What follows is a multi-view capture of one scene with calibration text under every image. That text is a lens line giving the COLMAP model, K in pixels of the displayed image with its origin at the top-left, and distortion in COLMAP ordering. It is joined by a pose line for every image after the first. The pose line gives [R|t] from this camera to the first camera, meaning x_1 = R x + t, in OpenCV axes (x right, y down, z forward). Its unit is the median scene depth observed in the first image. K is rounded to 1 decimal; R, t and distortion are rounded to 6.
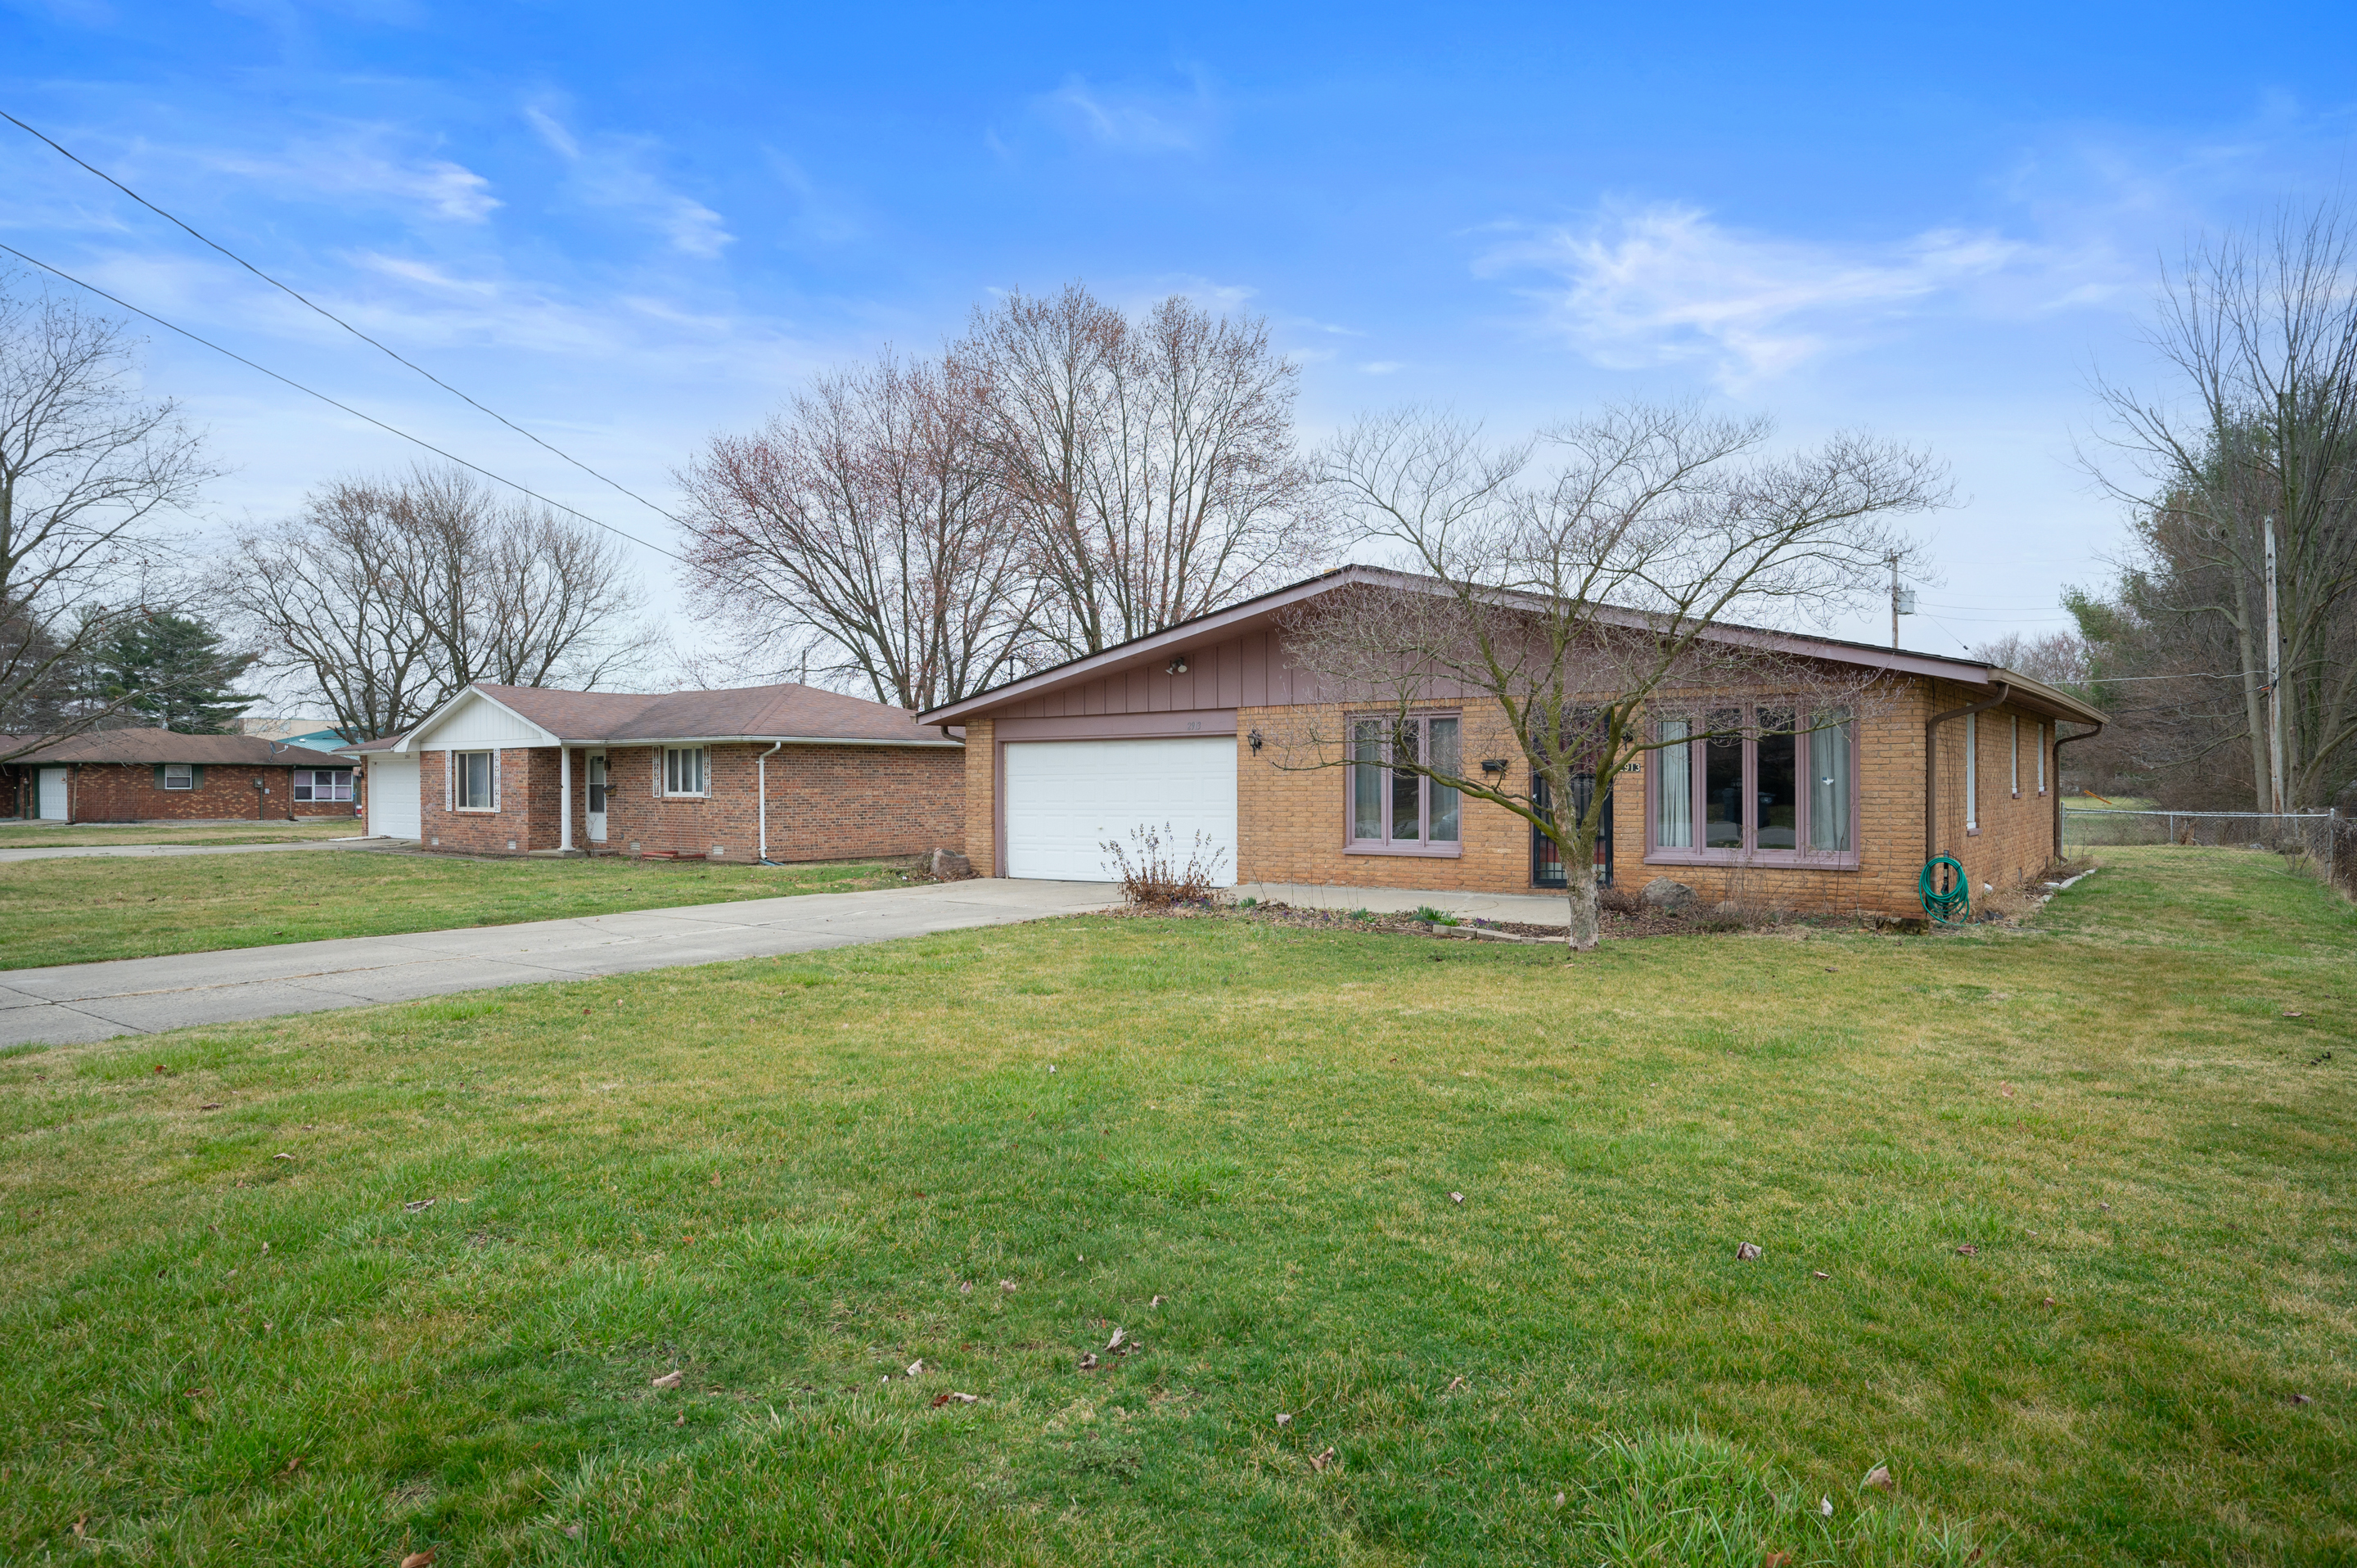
lens RADIAL K [[1358.1, 0, 1178.1], [0, 1358.1, 782.0], [0, 0, 1]] dist [0.000672, 0.000035]
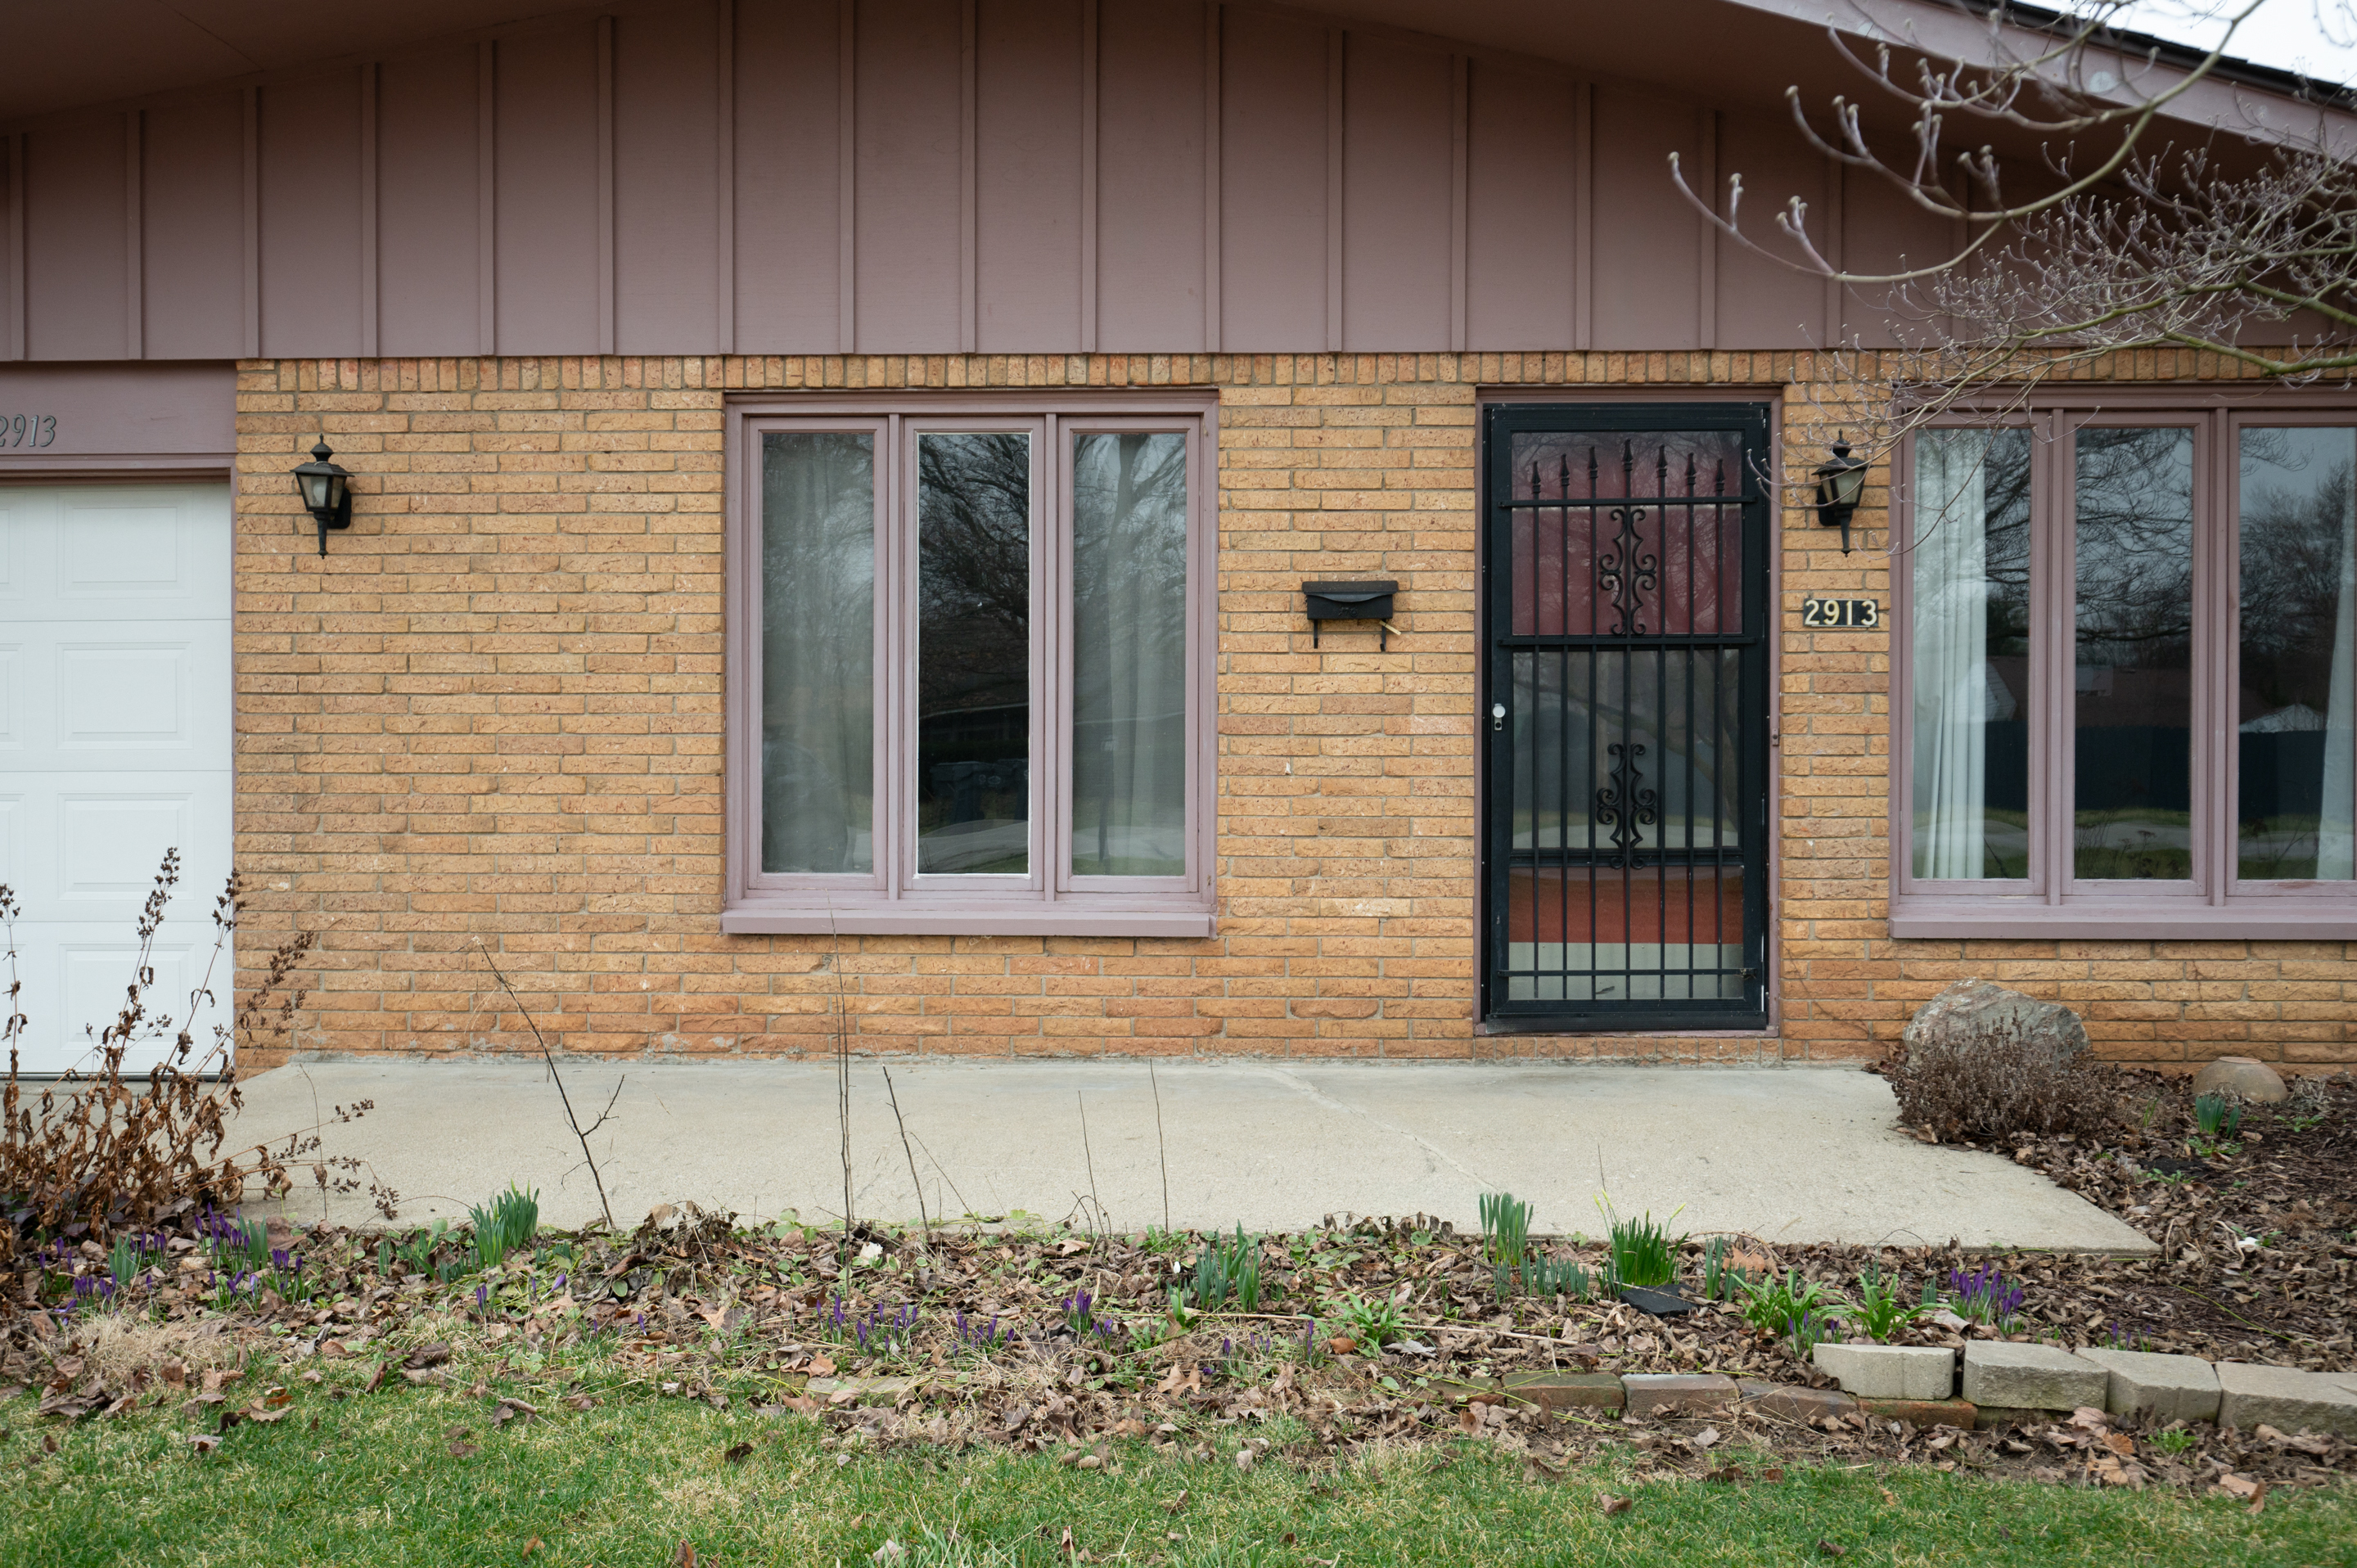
lens RADIAL K [[1992.0, 0, 1180.7], [0, 1992.0, 787.5], [0, 0, 1]] dist [0.003930, 0.001218]
pose [[0.818812, 0.001415, 0.574061, -0.027730], [-0.003922, 0.999987, 0.003130, 0.024270], [-0.574049, -0.004815, 0.818807, 0.666418]]
